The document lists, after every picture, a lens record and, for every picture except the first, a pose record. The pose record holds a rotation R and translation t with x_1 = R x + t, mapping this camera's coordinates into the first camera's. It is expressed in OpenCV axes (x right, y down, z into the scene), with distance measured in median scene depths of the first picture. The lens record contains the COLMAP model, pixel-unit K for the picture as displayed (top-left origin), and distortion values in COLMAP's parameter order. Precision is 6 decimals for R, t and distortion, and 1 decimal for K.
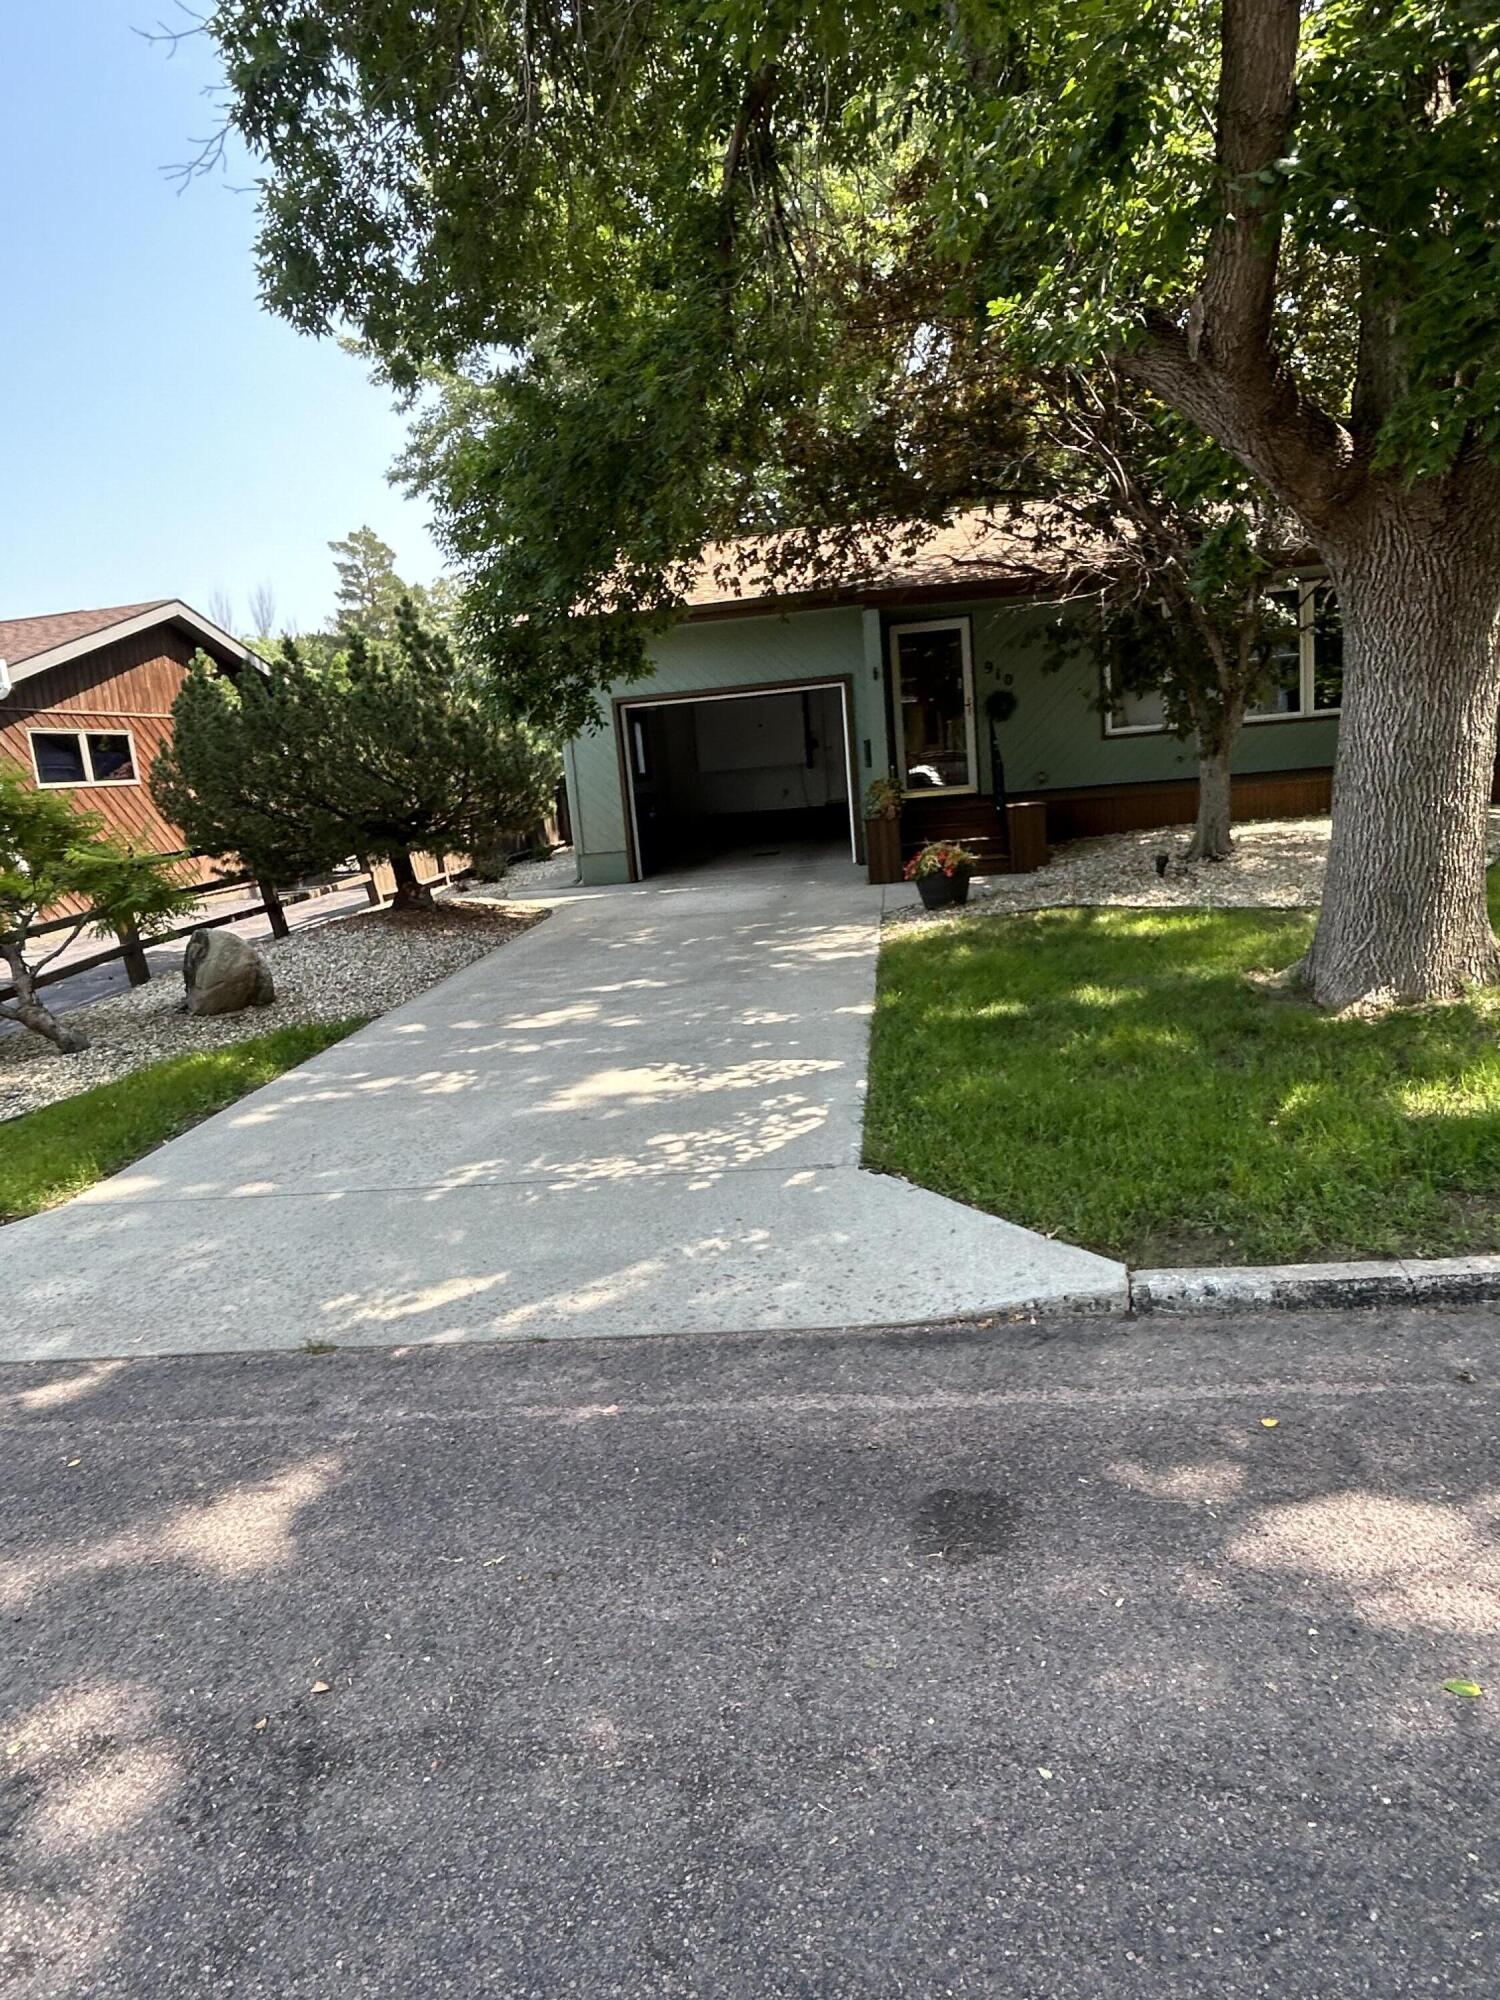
lens RADIAL K [[1255.6, 0, 747.6], [0, 1255.6, 1001.3], [0, 0, 1]] dist [-0.009585, 0.006930]
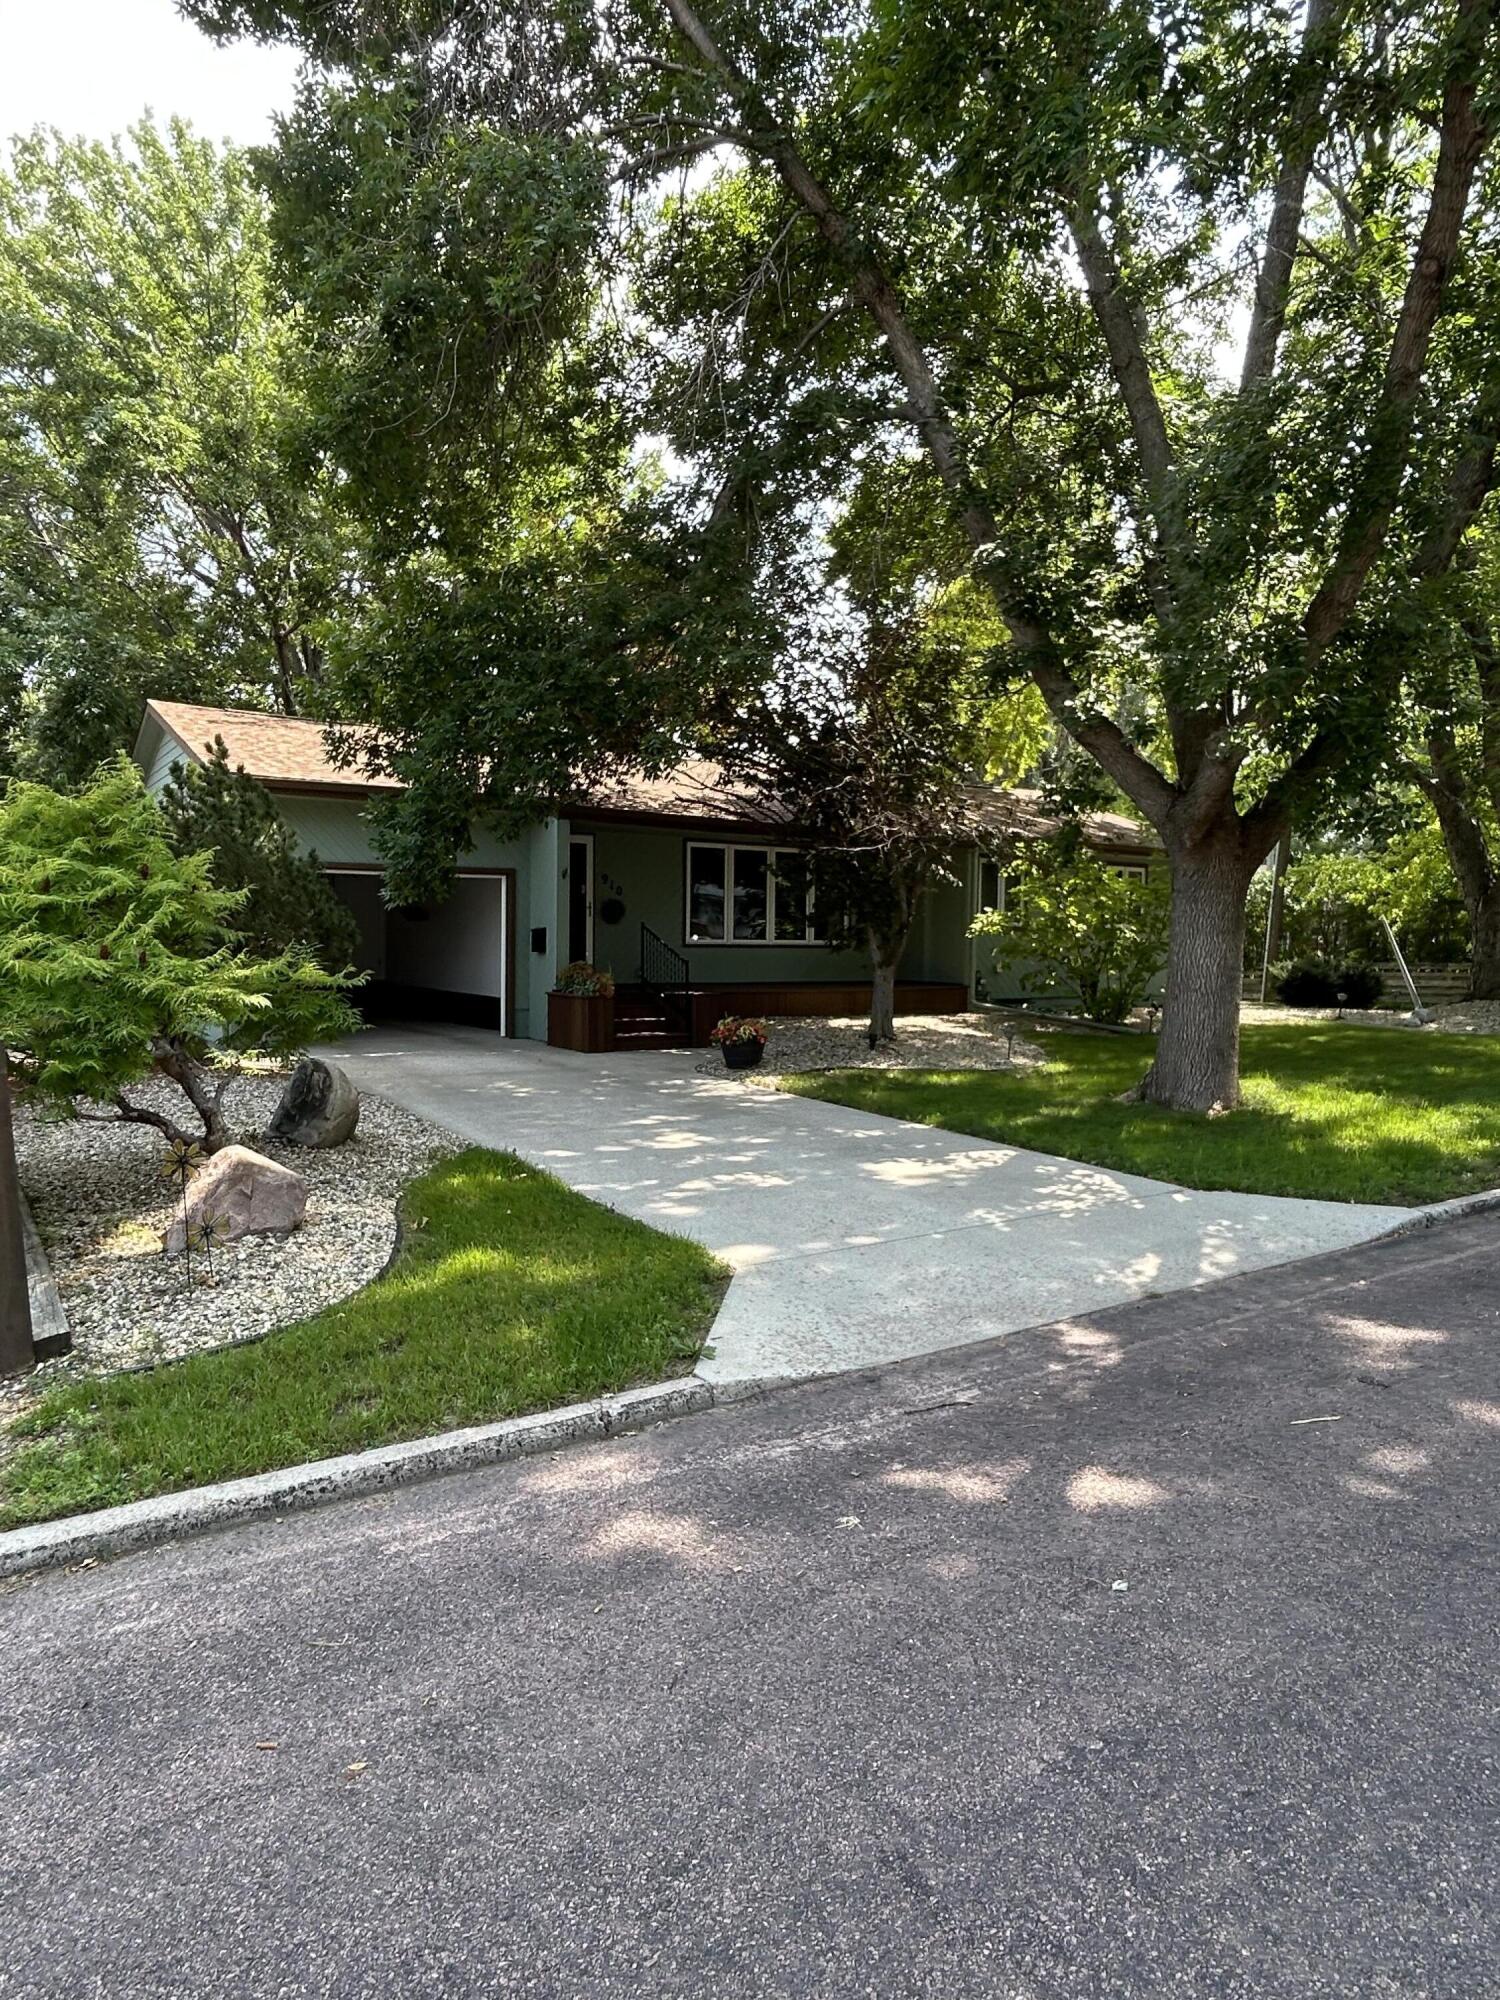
lens RADIAL K [[1255.6, 0, 750.7], [0, 1255.6, 1000.1], [0, 0, 1]] dist [-0.009585, 0.006930]
pose [[0.738530, 0.067651, 0.670818, -0.718367], [0.040859, 0.988634, -0.144686, 0.044470], [-0.672981, 0.134264, 0.727372, 0.051179]]
